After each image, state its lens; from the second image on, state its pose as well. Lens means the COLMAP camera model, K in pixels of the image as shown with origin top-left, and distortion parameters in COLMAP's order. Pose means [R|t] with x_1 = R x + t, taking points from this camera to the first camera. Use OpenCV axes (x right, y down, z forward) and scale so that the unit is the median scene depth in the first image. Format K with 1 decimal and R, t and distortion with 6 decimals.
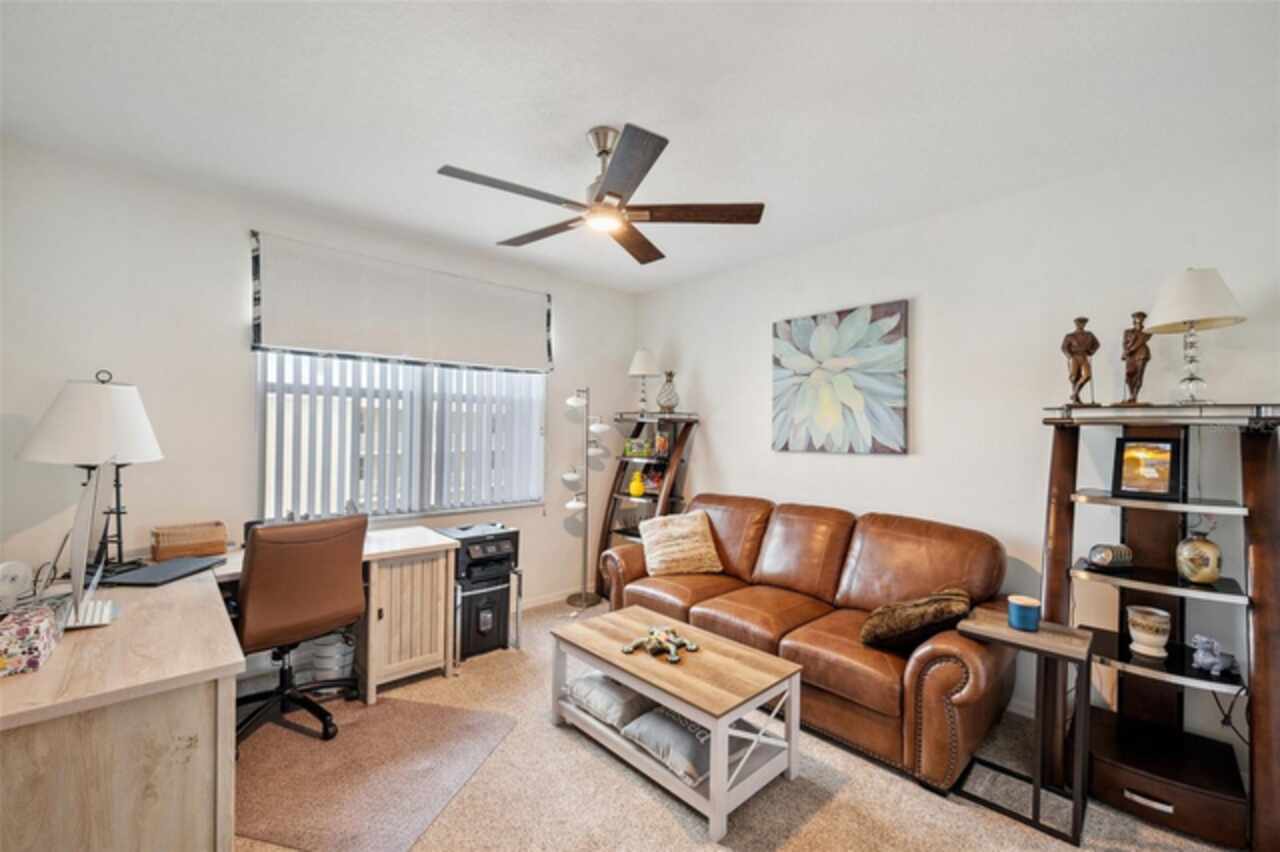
lens RADIAL K [[520.5, 0, 648.0], [0, 520.5, 429.7], [0, 0, 1]] dist [-0.006234, 0.000162]
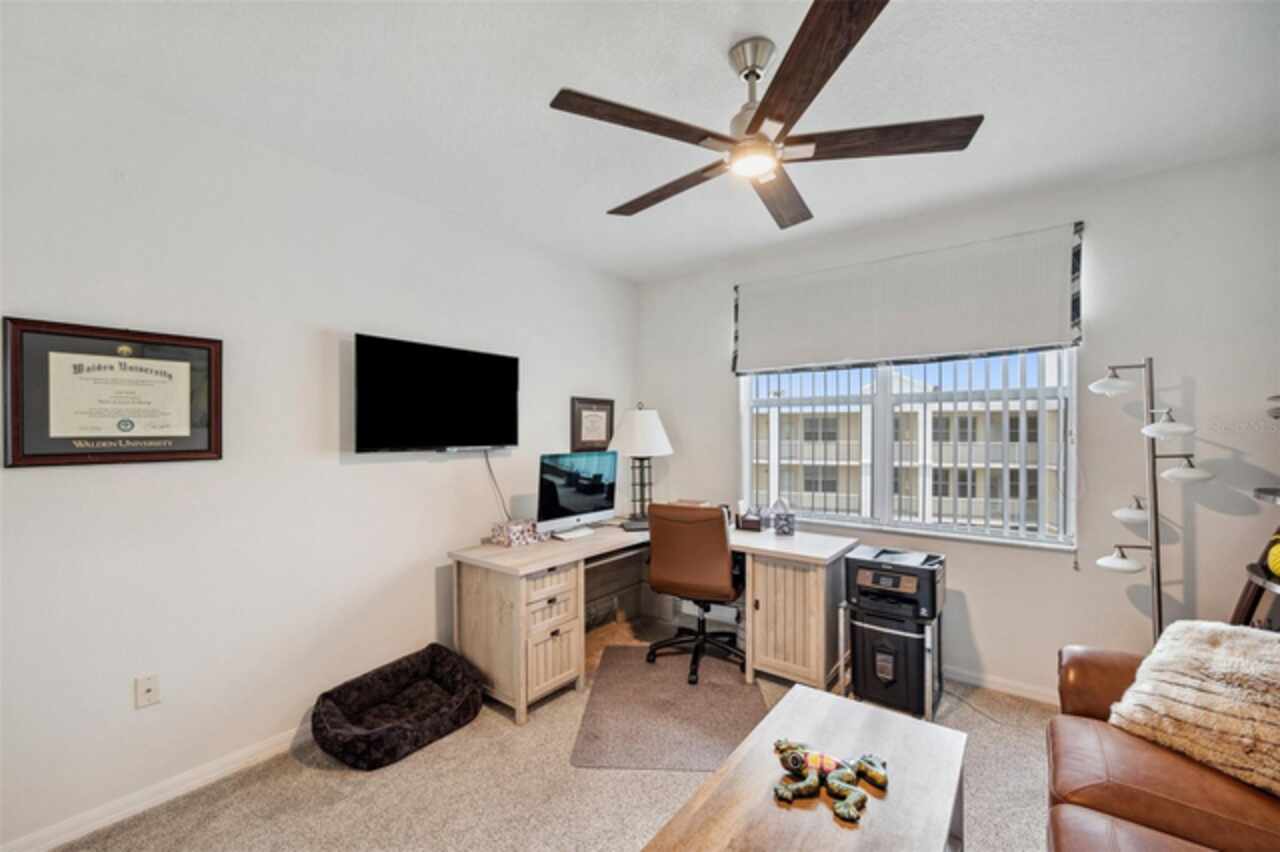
lens RADIAL K [[520.5, 0, 648.0], [0, 520.5, 429.7], [0, 0, 1]] dist [-0.006234, 0.000162]
pose [[0.170467, -0.017053, -0.985216, 0.455684], [0.004255, 0.999854, -0.016571, 0.003084], [0.985354, -0.001367, 0.170515, 0.505063]]
